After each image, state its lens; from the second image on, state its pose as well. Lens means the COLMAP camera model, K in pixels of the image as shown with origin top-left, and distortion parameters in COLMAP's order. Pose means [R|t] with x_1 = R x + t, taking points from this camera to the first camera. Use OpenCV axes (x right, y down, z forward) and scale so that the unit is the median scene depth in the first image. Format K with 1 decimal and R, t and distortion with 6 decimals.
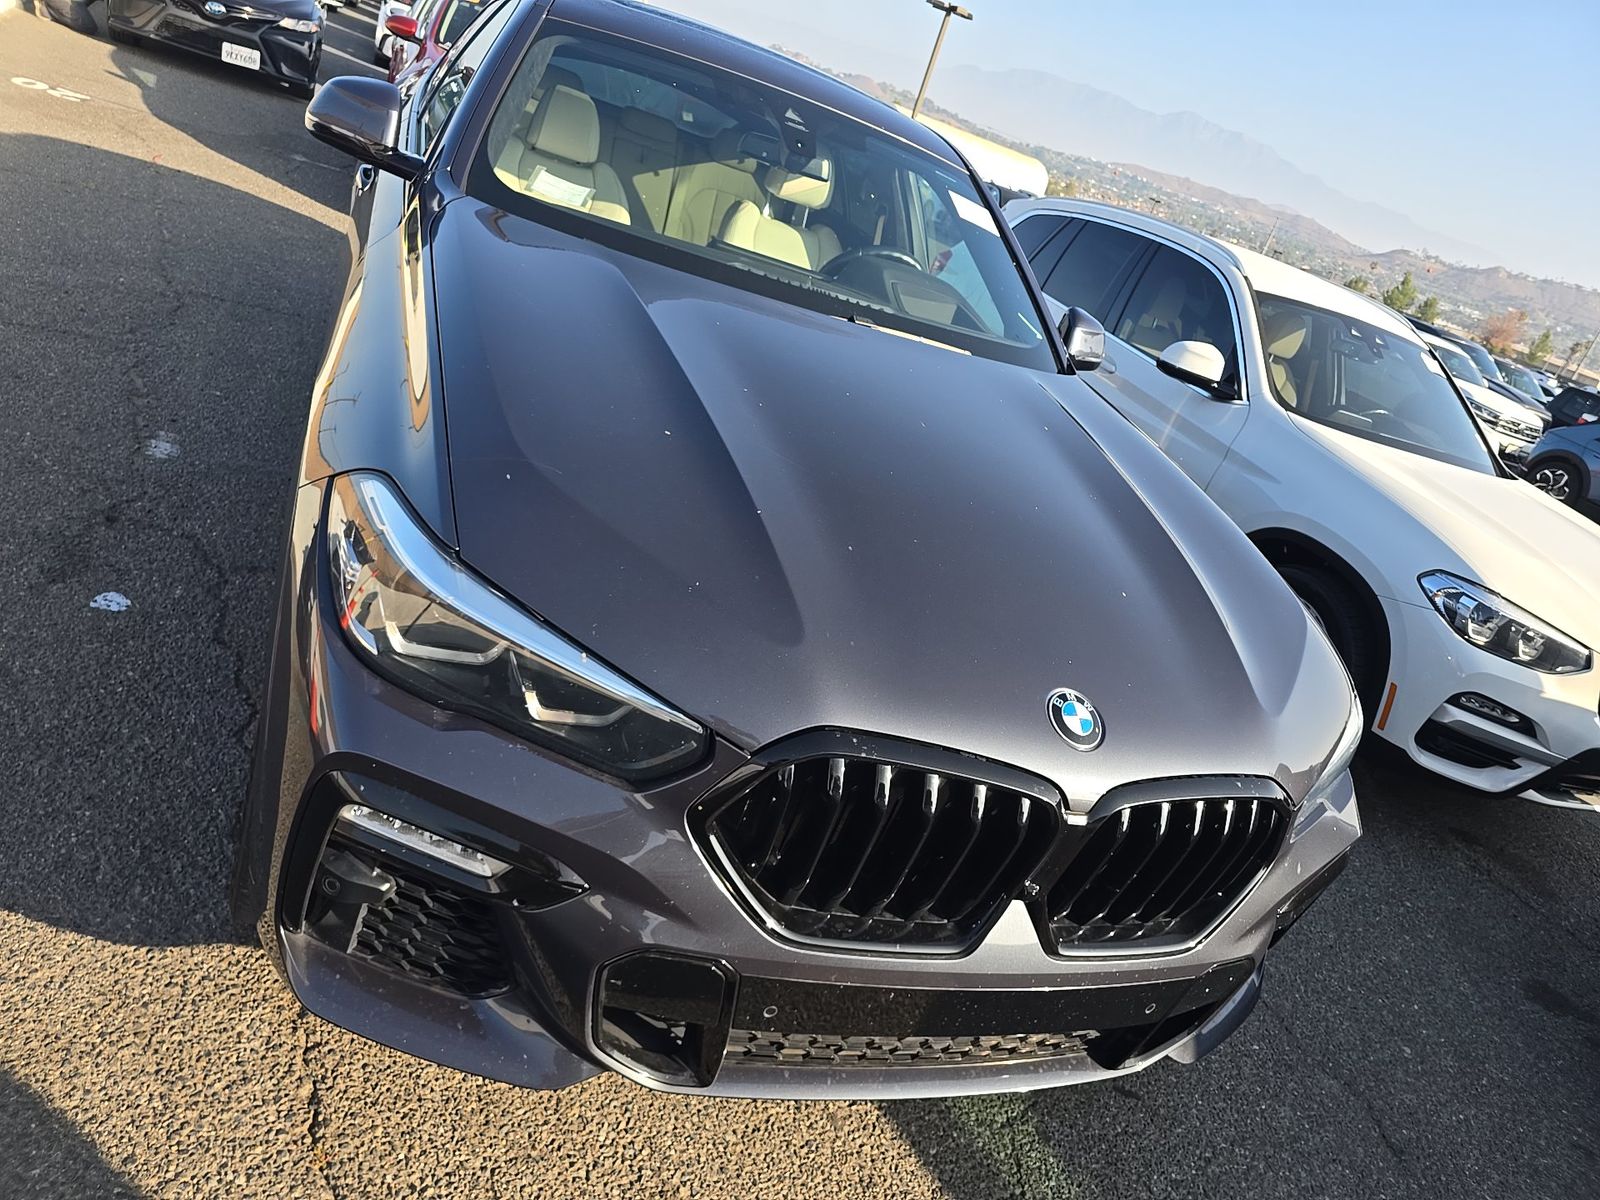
lens RADIAL K [[1085.0, 0, 816.9], [0, 1085.0, 578.3], [0, 0, 1]] dist [0.043545, -0.050705]
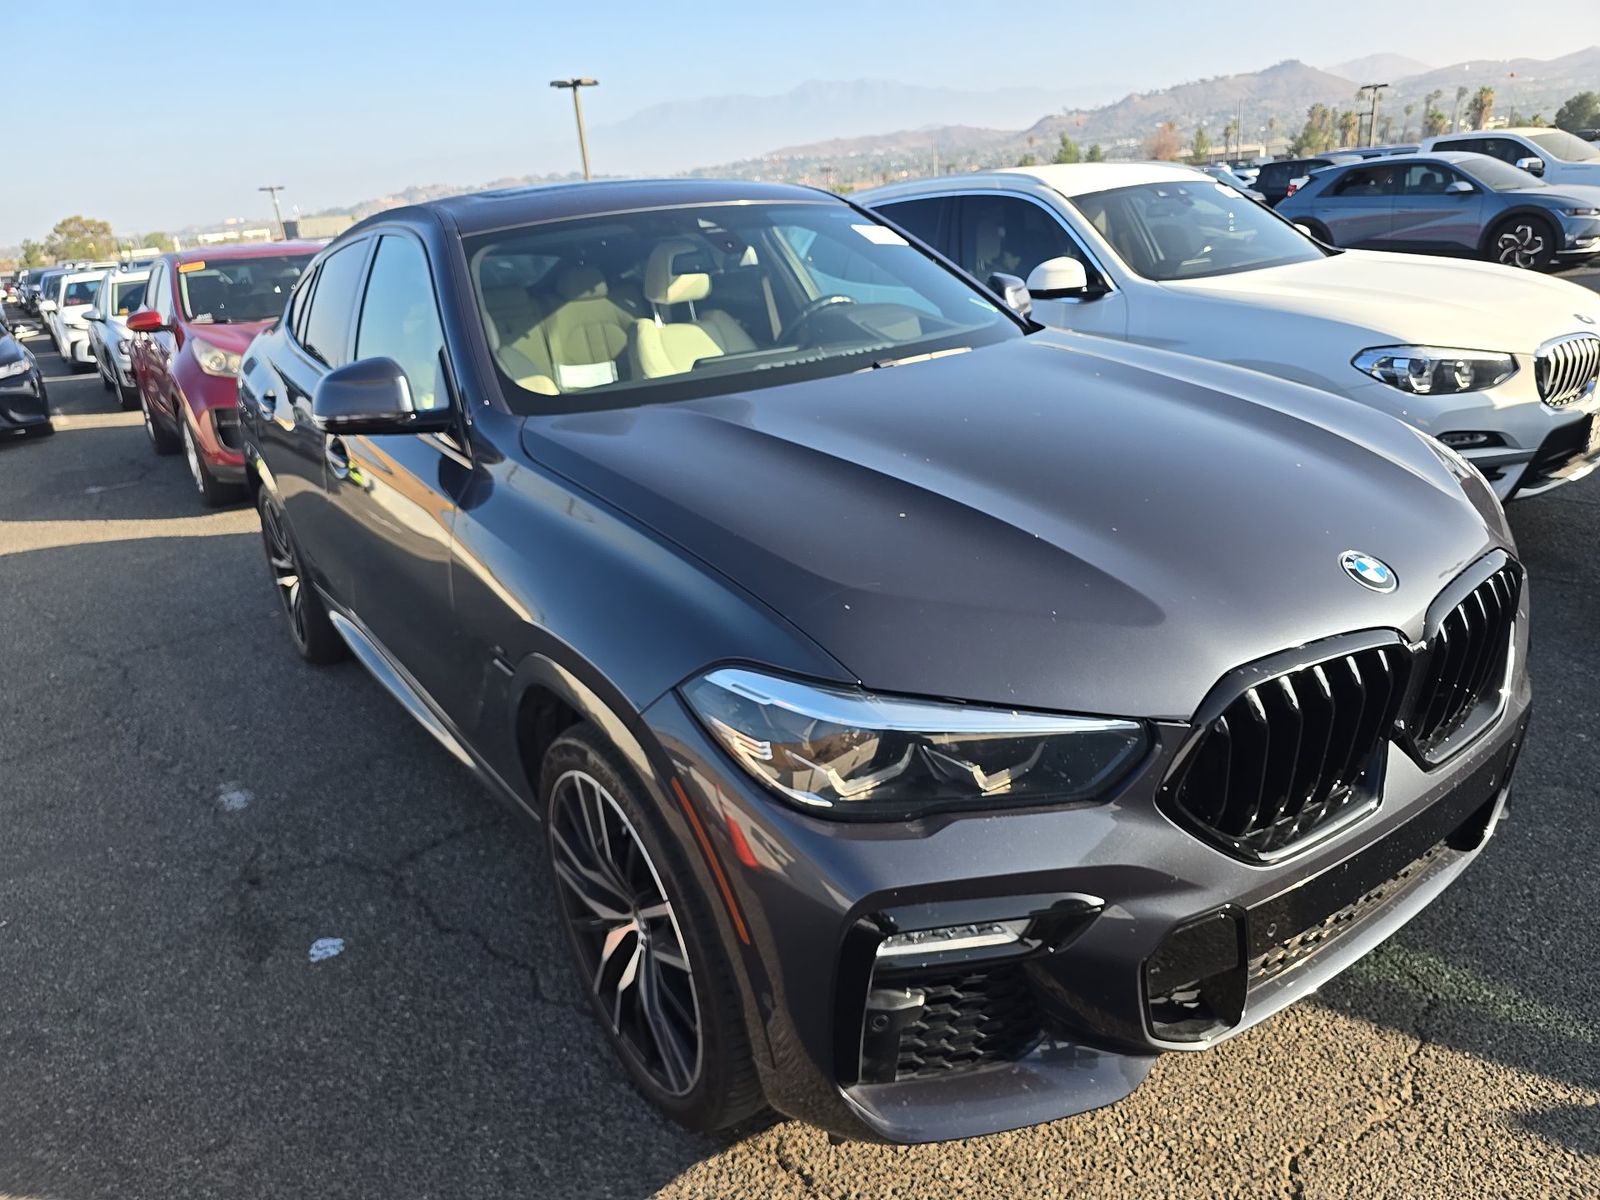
lens RADIAL K [[1085.0, 0, 816.9], [0, 1085.0, 578.3], [0, 0, 1]] dist [0.043545, -0.050705]
pose [[0.882980, -0.453673, 0.120529, -0.316677], [0.457725, 0.889068, -0.006778, -0.093175], [-0.104084, 0.061154, 0.992687, -0.057170]]
